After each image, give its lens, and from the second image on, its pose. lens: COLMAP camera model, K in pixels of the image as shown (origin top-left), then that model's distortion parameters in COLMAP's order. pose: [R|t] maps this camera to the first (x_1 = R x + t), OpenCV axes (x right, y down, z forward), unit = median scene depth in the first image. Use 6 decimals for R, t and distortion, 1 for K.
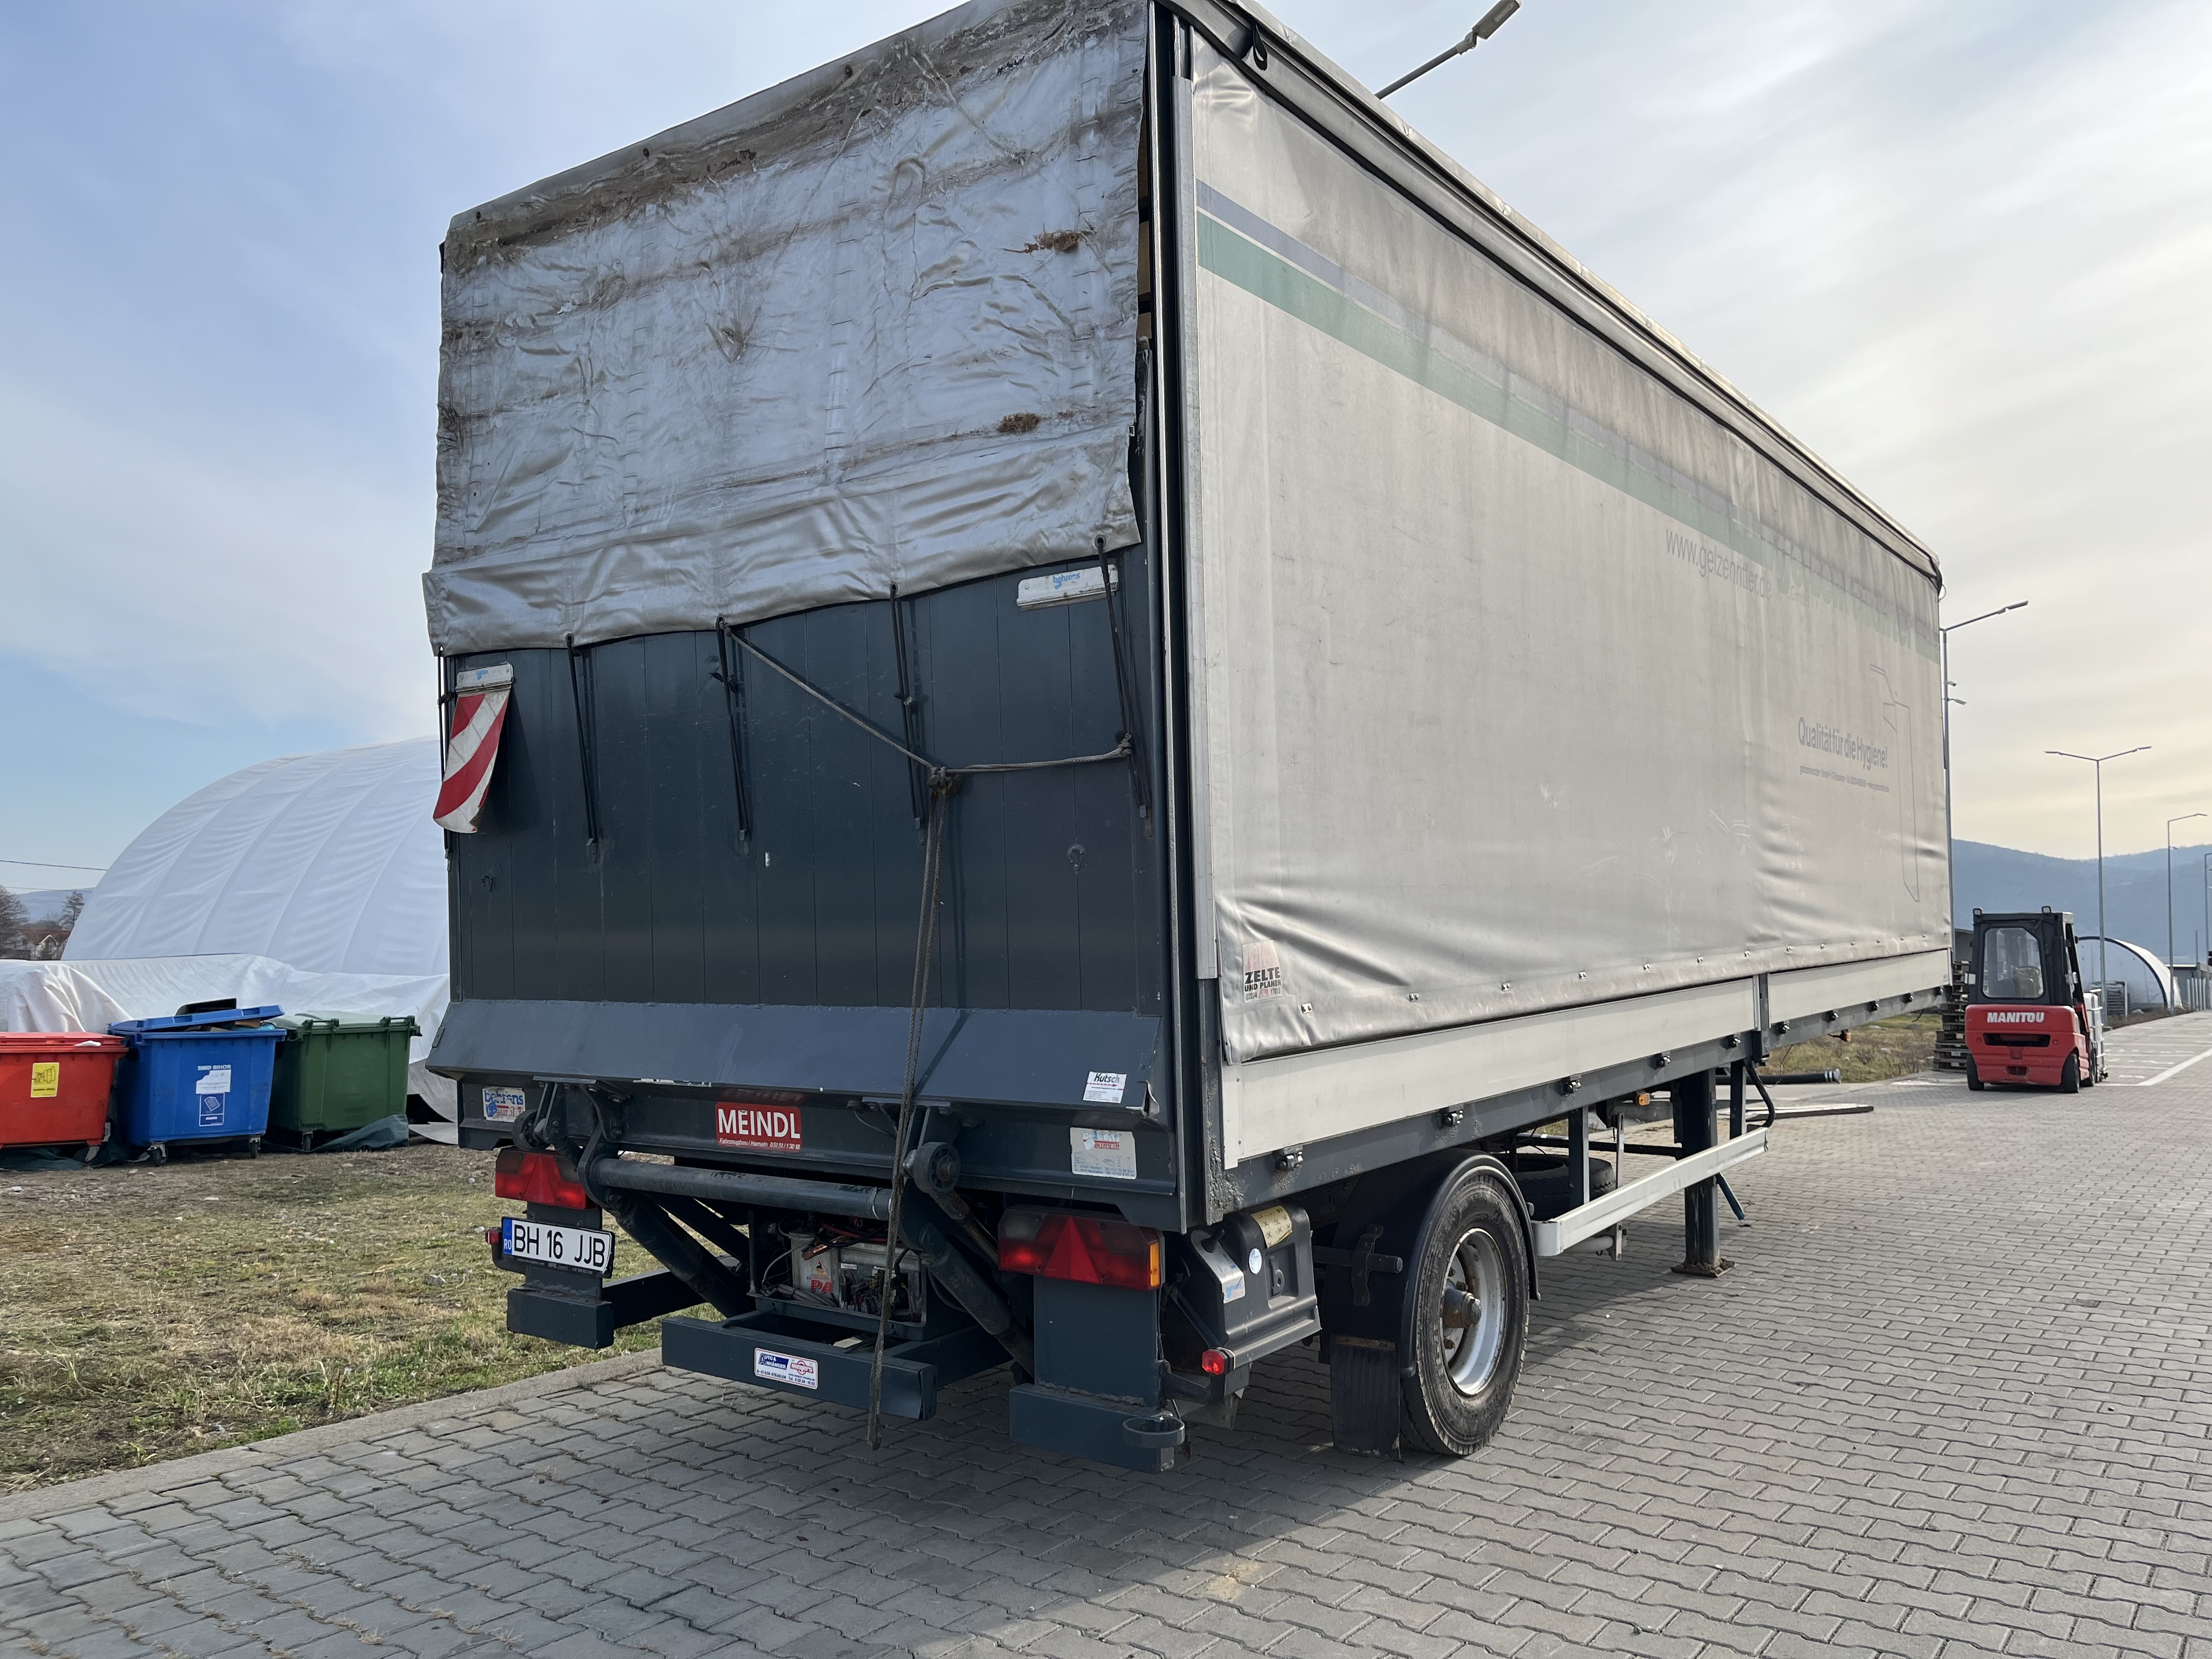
lens RADIAL K [[1734.9, 0, 1112.7], [0, 1734.9, 835.9], [0, 0, 1]] dist [-0.003795, -0.007407]
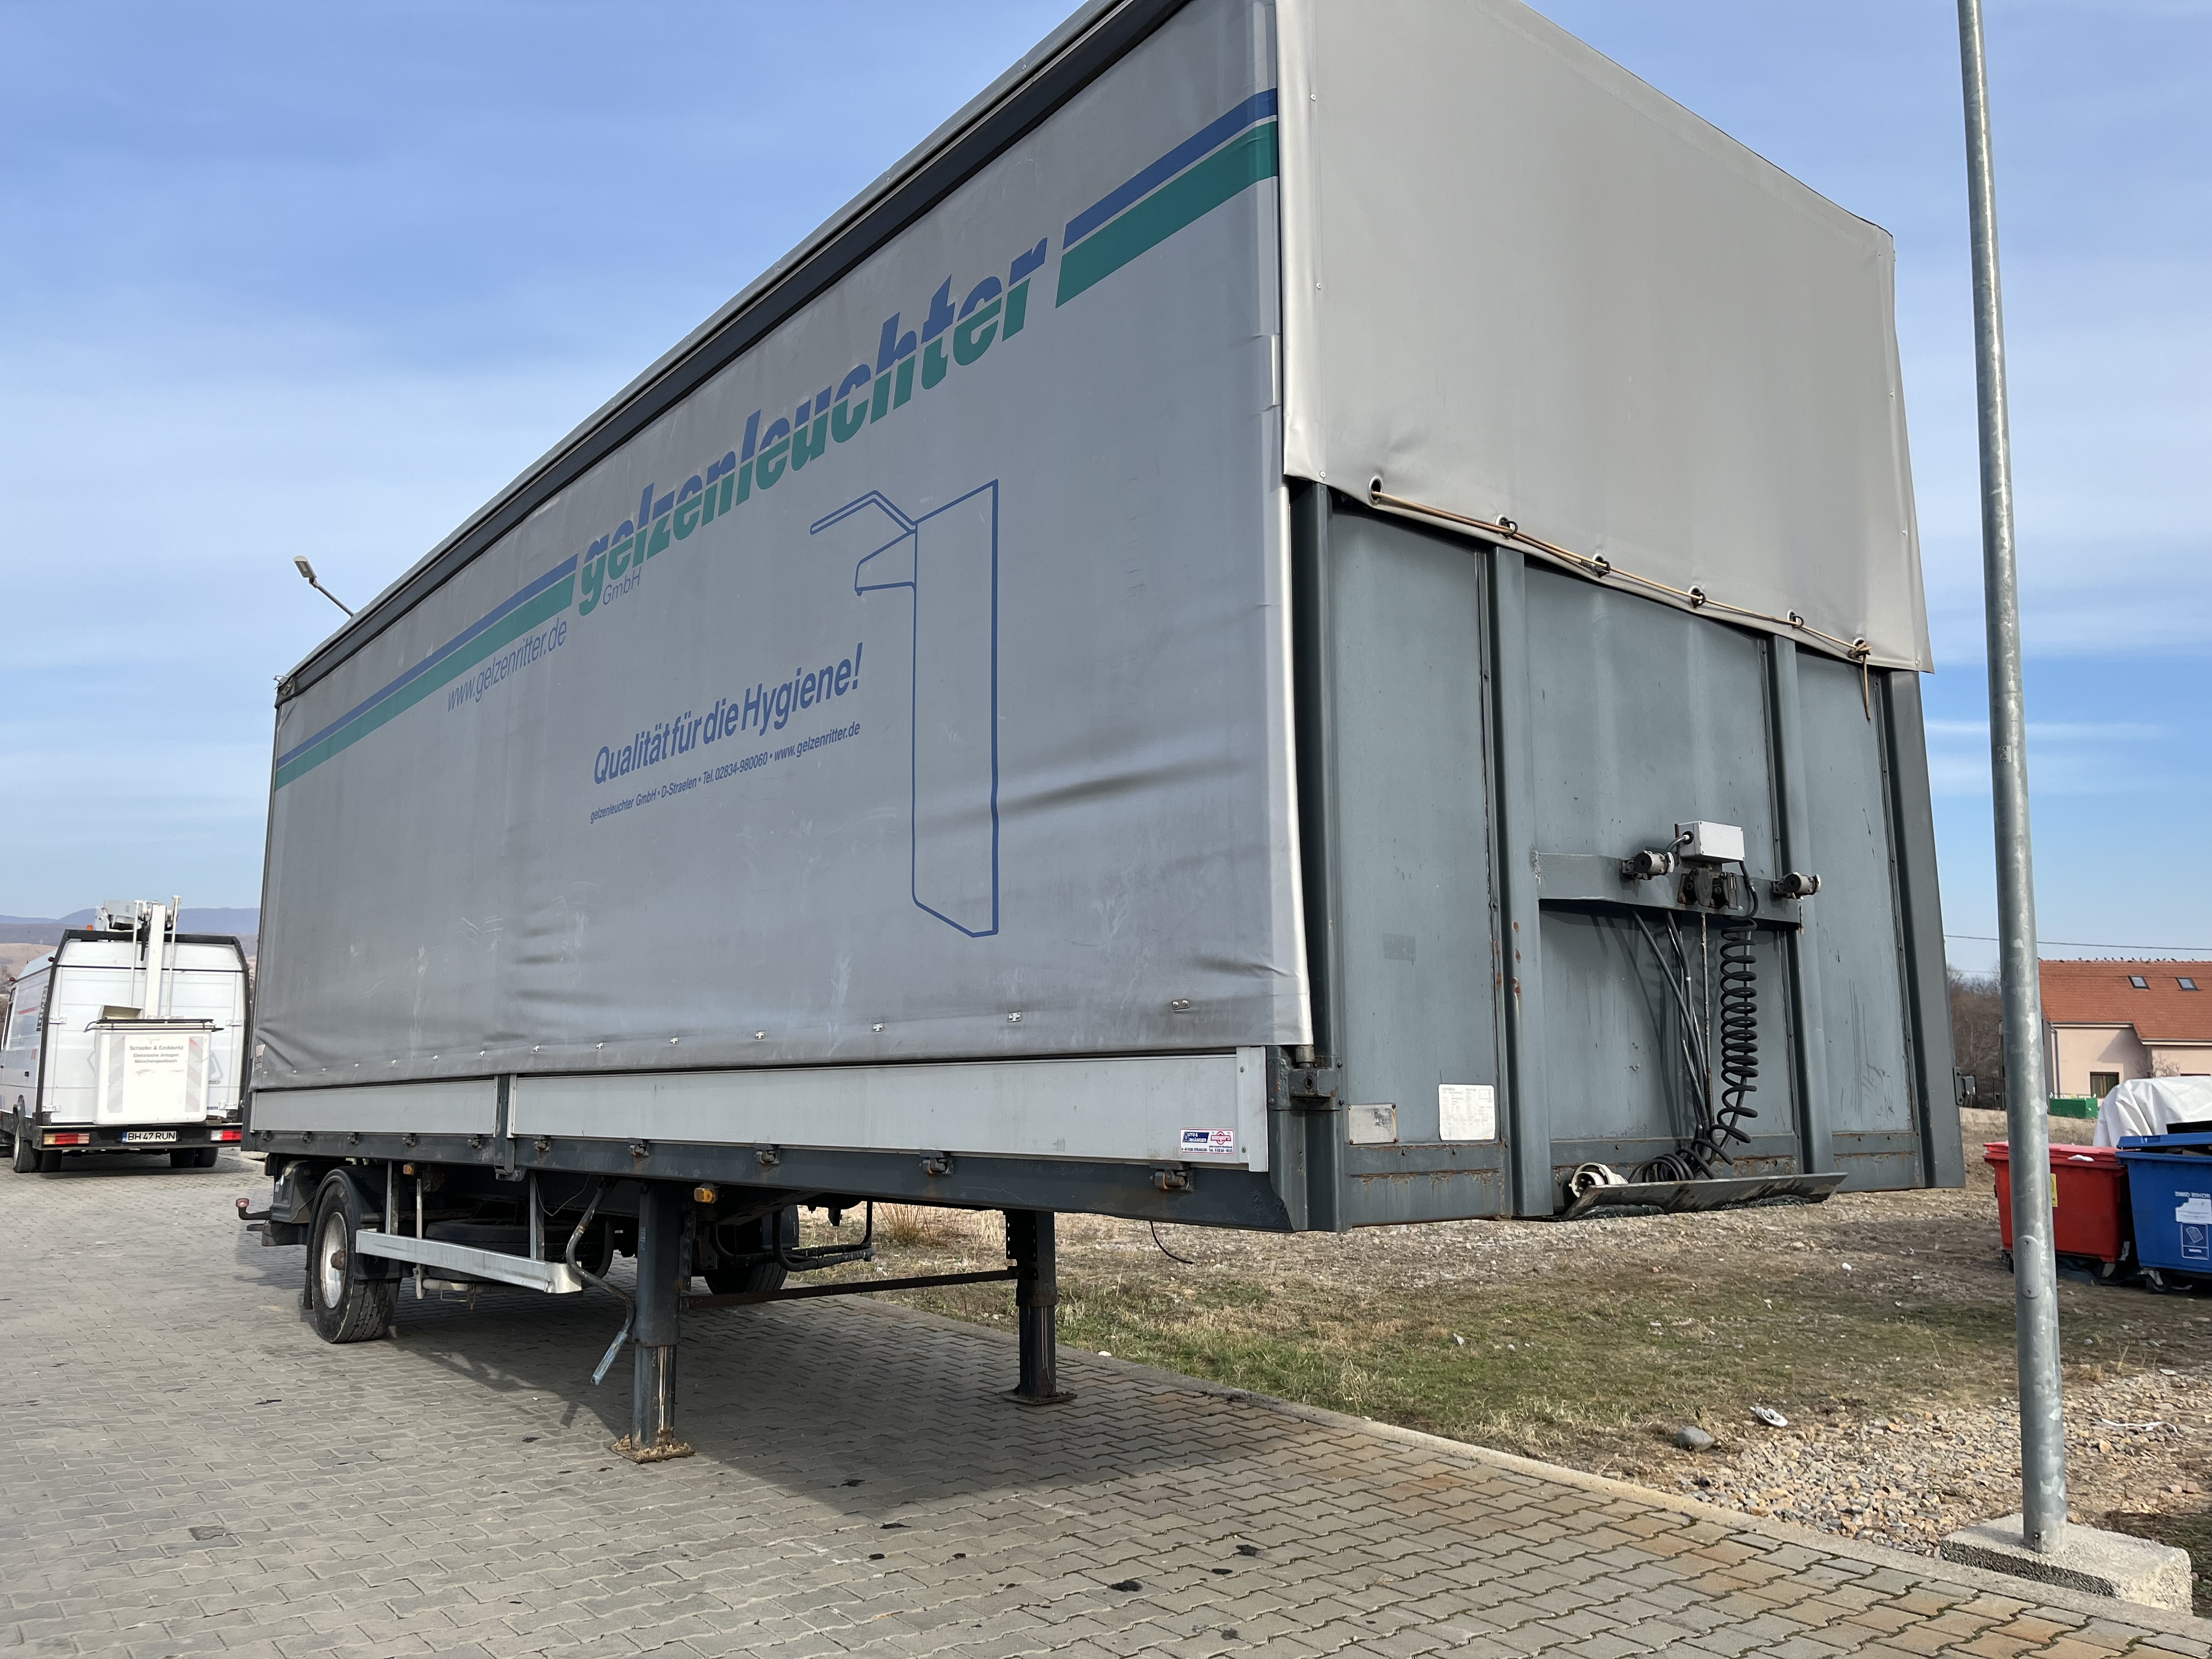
lens RADIAL K [[1734.9, 0, 1112.7], [0, 1734.9, 835.9], [0, 0, 1]] dist [-0.003795, -0.007407]
pose [[-0.295105, -0.123916, -0.947395, 1.041213], [0.053576, 0.987848, -0.145896, 0.094202], [0.953962, -0.093812, -0.284880, 1.410694]]
